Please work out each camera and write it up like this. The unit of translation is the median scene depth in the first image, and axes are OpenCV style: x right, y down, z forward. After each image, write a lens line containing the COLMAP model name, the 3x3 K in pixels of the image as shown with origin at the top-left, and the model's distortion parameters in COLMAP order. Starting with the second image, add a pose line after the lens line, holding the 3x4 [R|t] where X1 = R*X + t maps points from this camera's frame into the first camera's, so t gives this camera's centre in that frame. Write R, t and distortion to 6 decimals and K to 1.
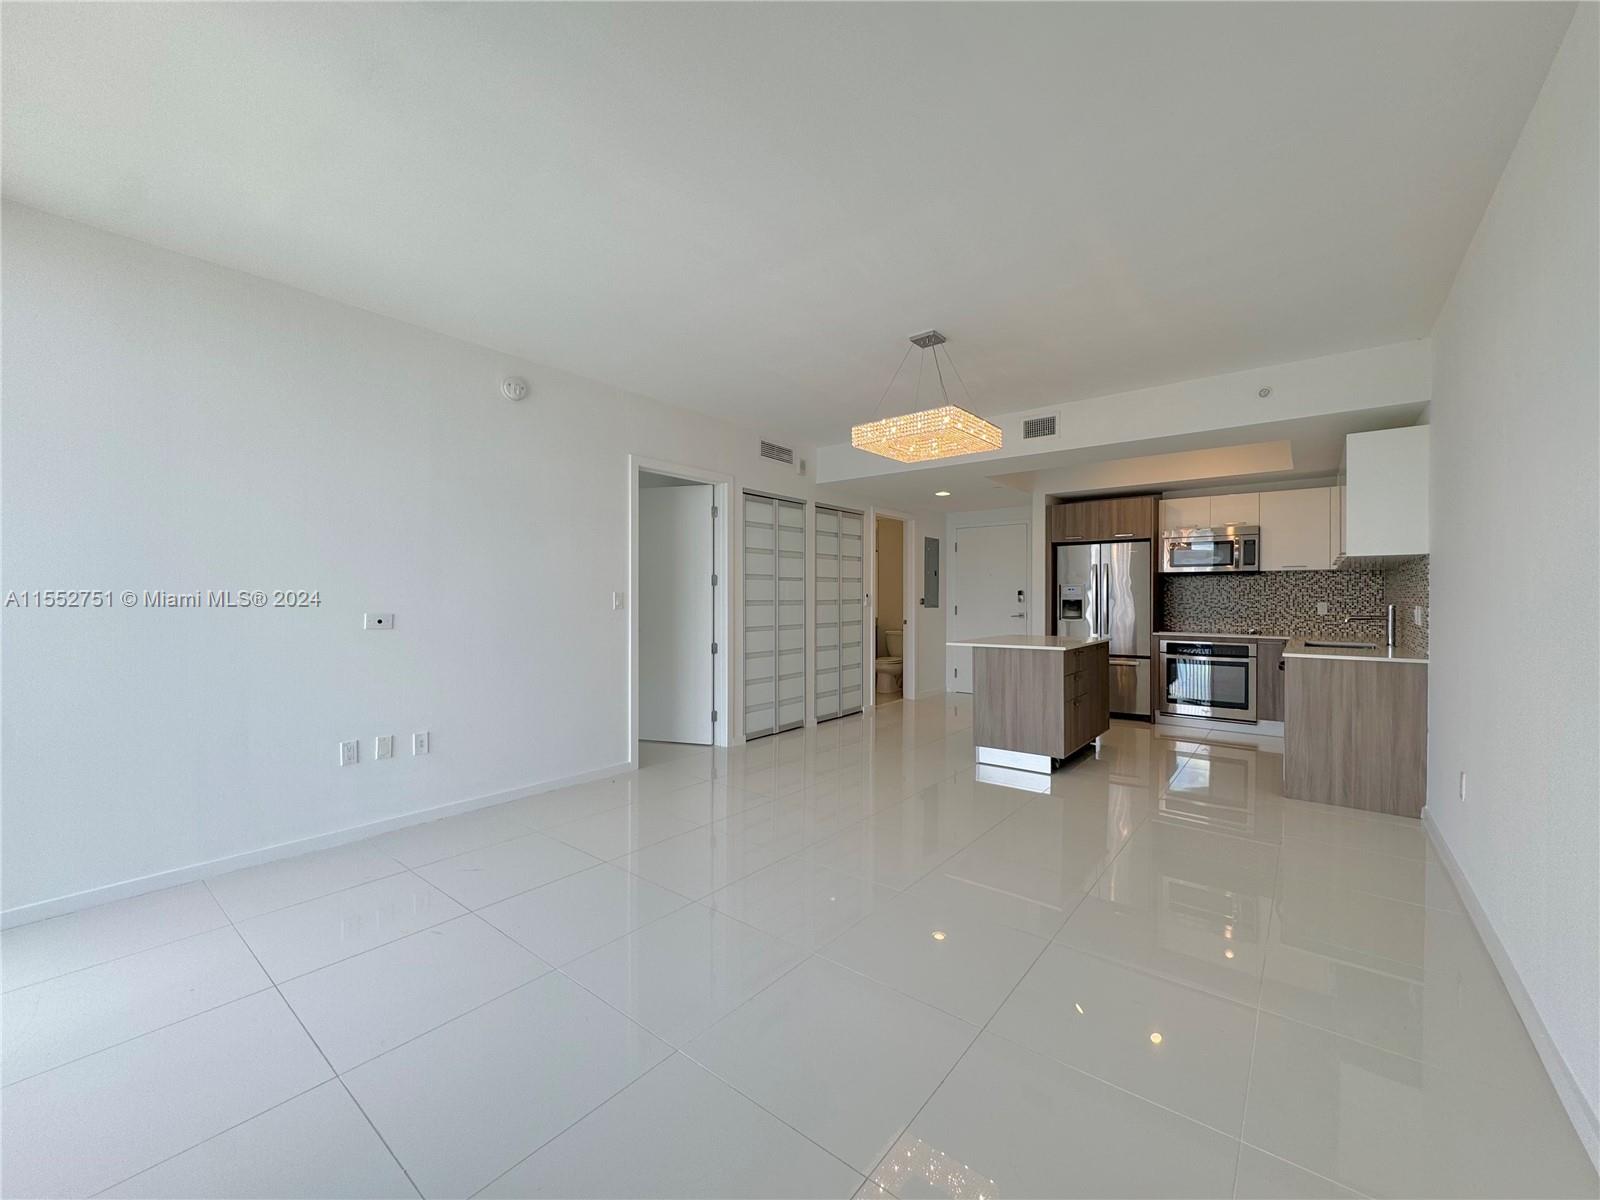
lens RADIAL K [[640.2, 0, 804.5], [0, 640.2, 603.9], [0, 0, 1]] dist [-0.002648, 0.000458]
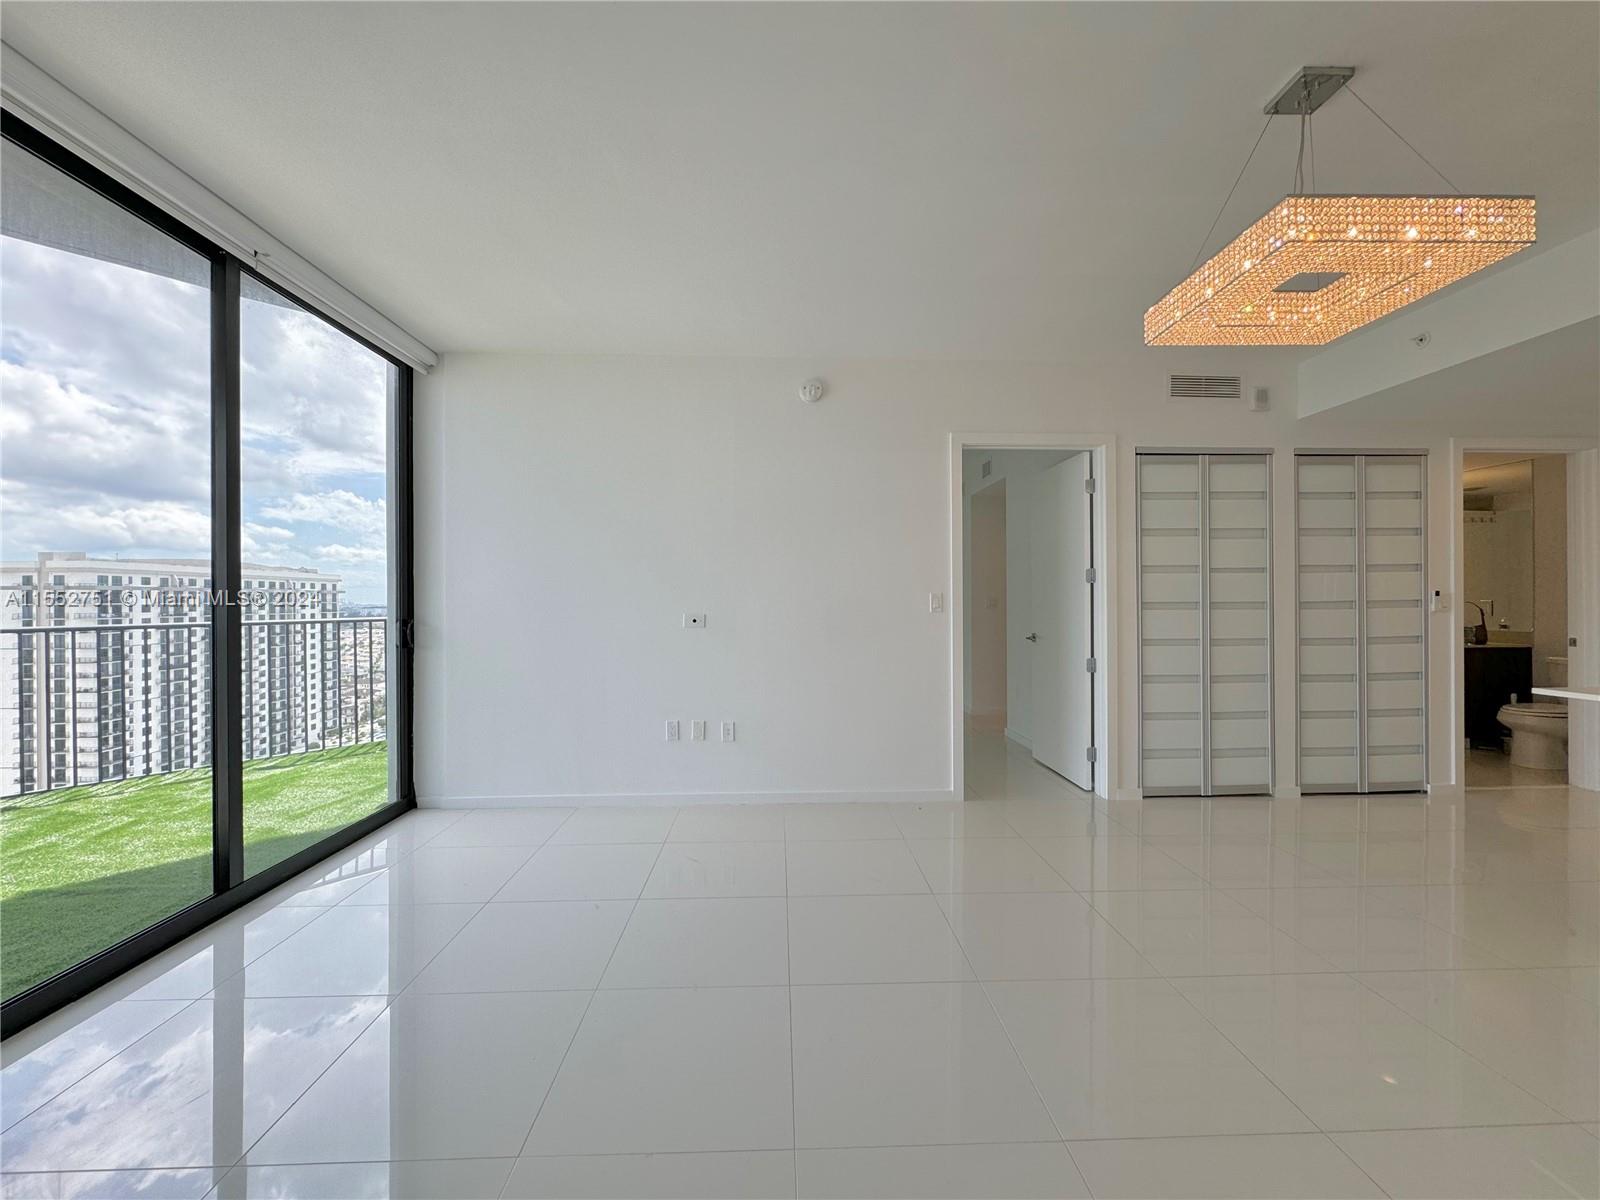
lens RADIAL K [[640.2, 0, 802.1], [0, 640.2, 599.9], [0, 0, 1]] dist [-0.002648, 0.000458]
pose [[0.650519, -0.004257, -0.759478, 0.194083], [-0.003103, 0.999961, -0.008263, -0.000563], [0.759484, 0.007731, 0.650480, 0.223871]]
